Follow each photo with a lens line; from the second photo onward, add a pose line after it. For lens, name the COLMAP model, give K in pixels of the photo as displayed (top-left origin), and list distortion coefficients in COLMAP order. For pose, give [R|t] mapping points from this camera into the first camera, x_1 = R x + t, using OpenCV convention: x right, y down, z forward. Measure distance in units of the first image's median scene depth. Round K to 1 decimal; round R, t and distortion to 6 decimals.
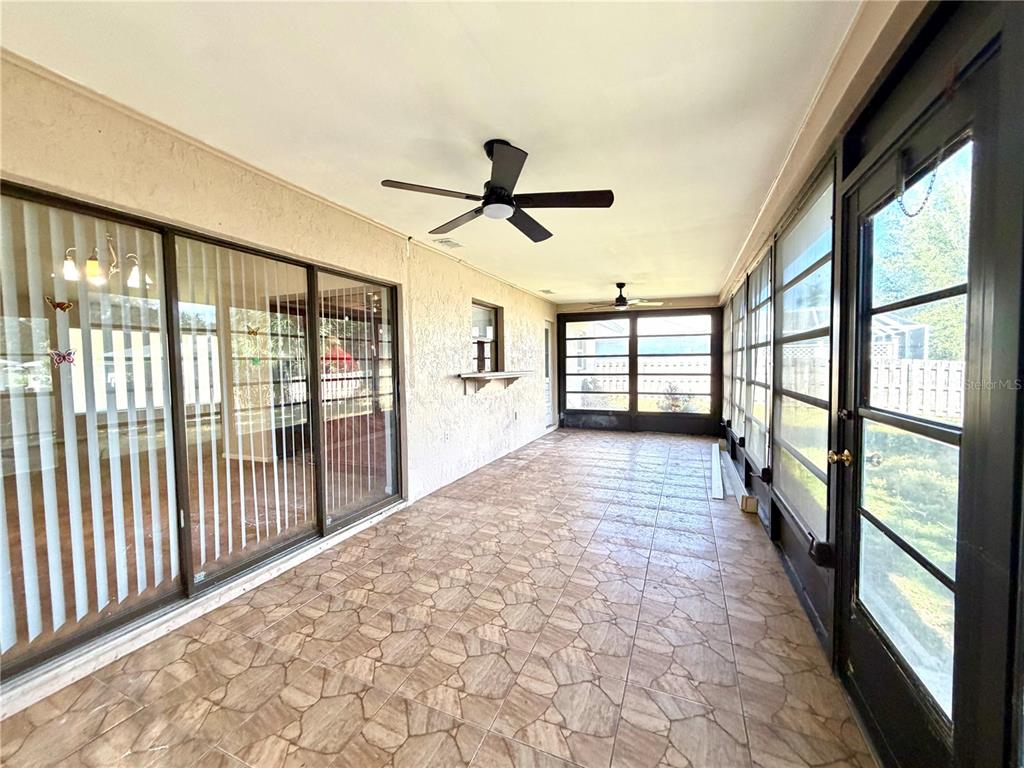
lens RADIAL K [[411.7, 0, 512.0], [0, 411.7, 384.0], [0, 0, 1]] dist [0.014287, 0.000112]
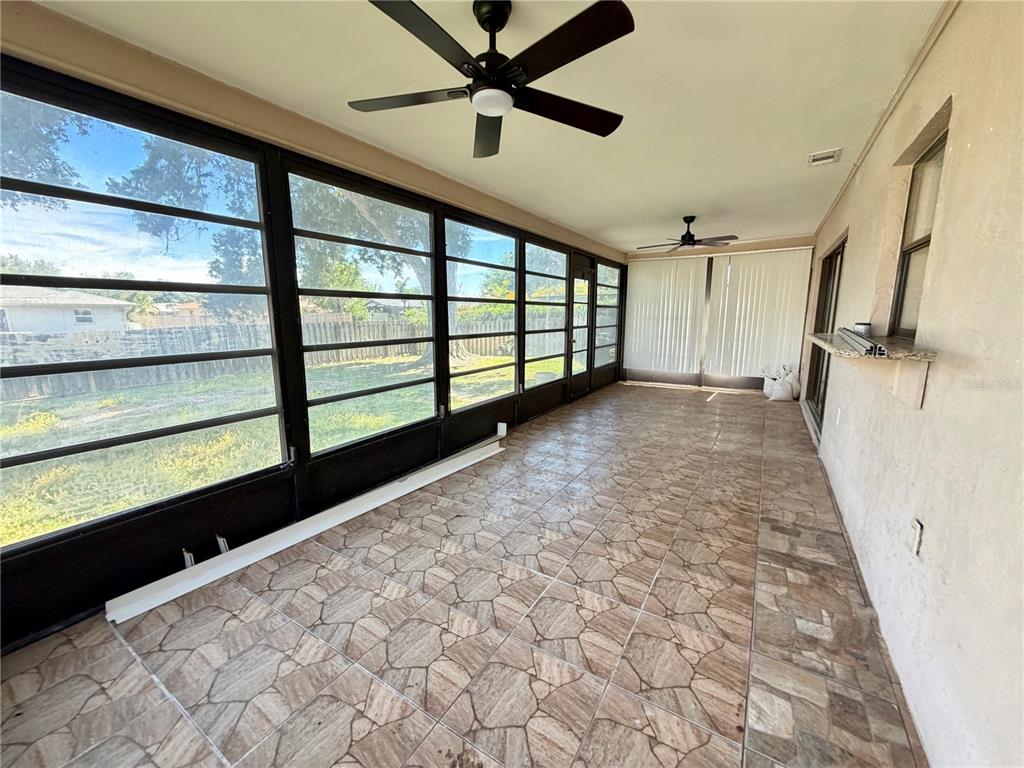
lens RADIAL K [[411.7, 0, 512.0], [0, 411.7, 384.0], [0, 0, 1]] dist [0.014287, 0.000112]
pose [[-0.987034, -0.003451, 0.160475, 0.278188], [0.029991, 0.978197, 0.205501, -0.089603], [-0.157686, 0.207649, -0.965410, 1.756388]]
